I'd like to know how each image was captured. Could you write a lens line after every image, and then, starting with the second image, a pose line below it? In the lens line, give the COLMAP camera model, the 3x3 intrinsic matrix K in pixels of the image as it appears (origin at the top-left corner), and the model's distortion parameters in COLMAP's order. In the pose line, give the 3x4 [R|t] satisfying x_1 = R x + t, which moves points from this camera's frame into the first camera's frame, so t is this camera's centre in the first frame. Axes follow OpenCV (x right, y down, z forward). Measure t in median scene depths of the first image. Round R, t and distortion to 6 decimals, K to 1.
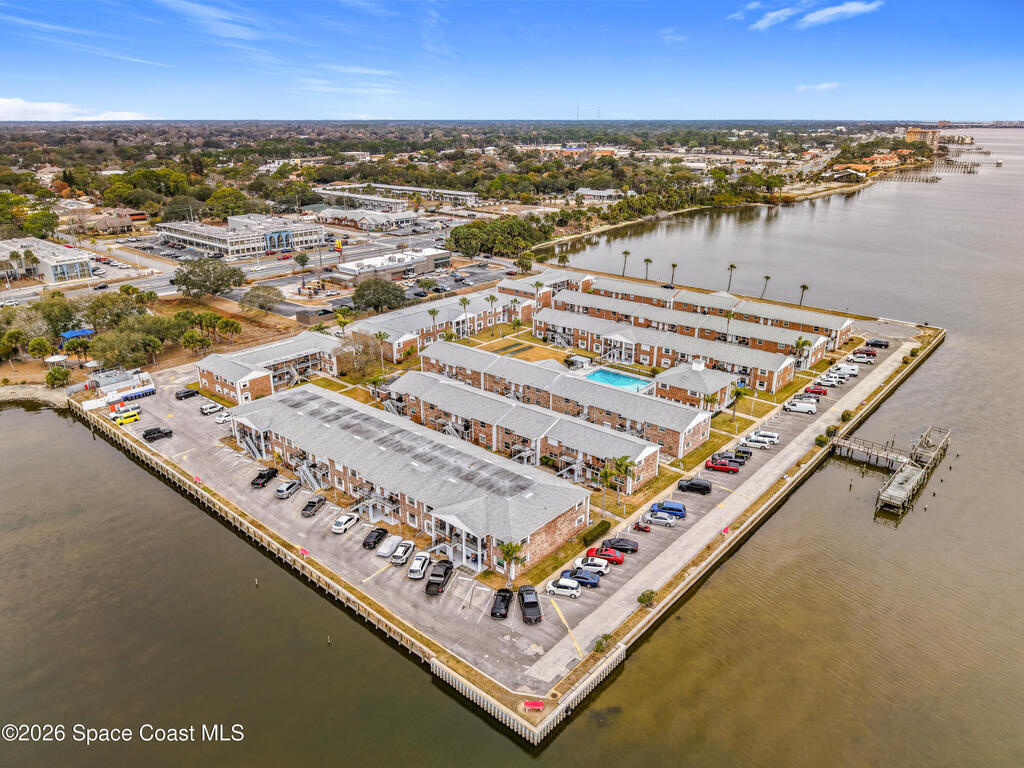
lens RADIAL K [[704.4, 0, 507.2], [0, 704.4, 391.5], [0, 0, 1]] dist [0.035005, -0.055998]
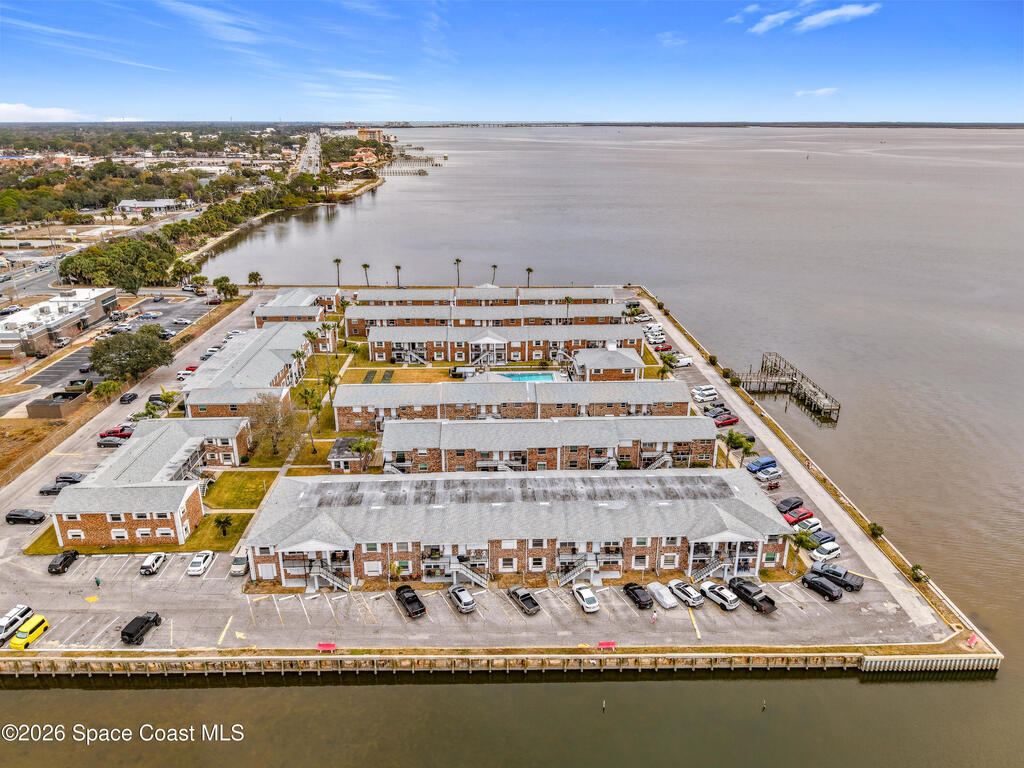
lens RADIAL K [[703.0, 0, 512.0], [0, 703.0, 384.0], [0, 0, 1]] dist [0.044740, -0.064699]
pose [[0.733330, -0.236302, 0.637486, -0.536394], [0.243486, 0.966742, 0.078257, -0.101117], [-0.634777, 0.097831, 0.766477, 0.274813]]
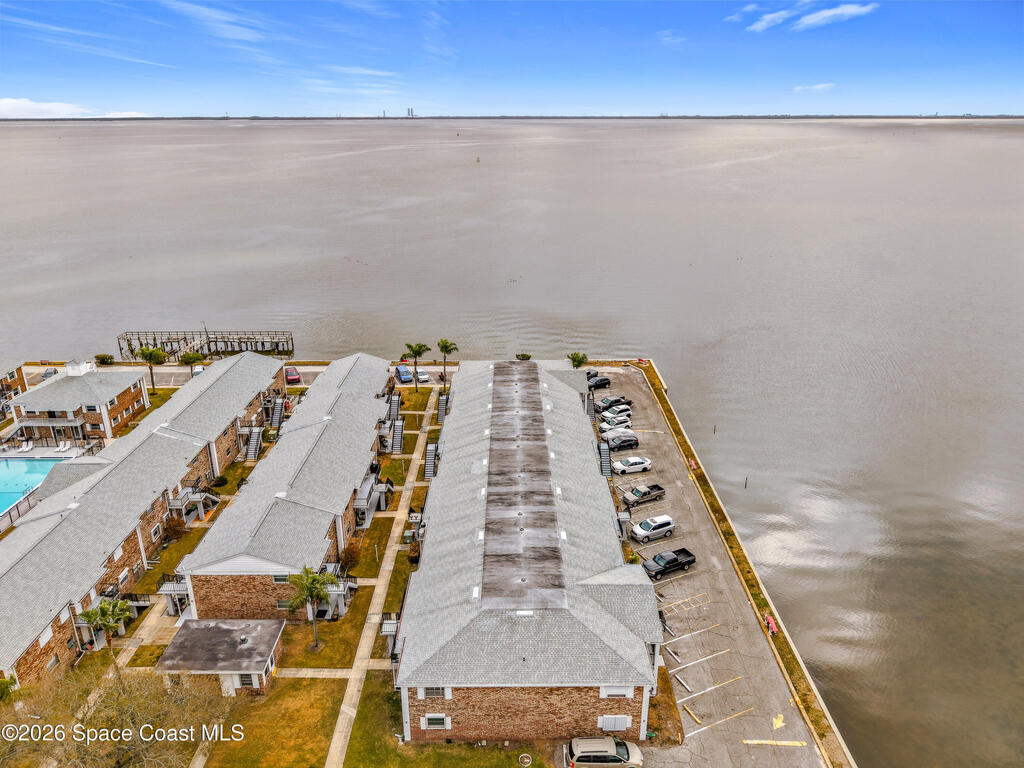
lens RADIAL K [[704.4, 0, 507.2], [0, 704.4, 391.5], [0, 0, 1]] dist [0.035005, -0.055998]
pose [[-0.649491, -0.272321, 0.709931, -0.506512], [0.274294, 0.786888, 0.552783, -0.288335], [-0.709171, 0.553758, -0.436381, 1.010034]]
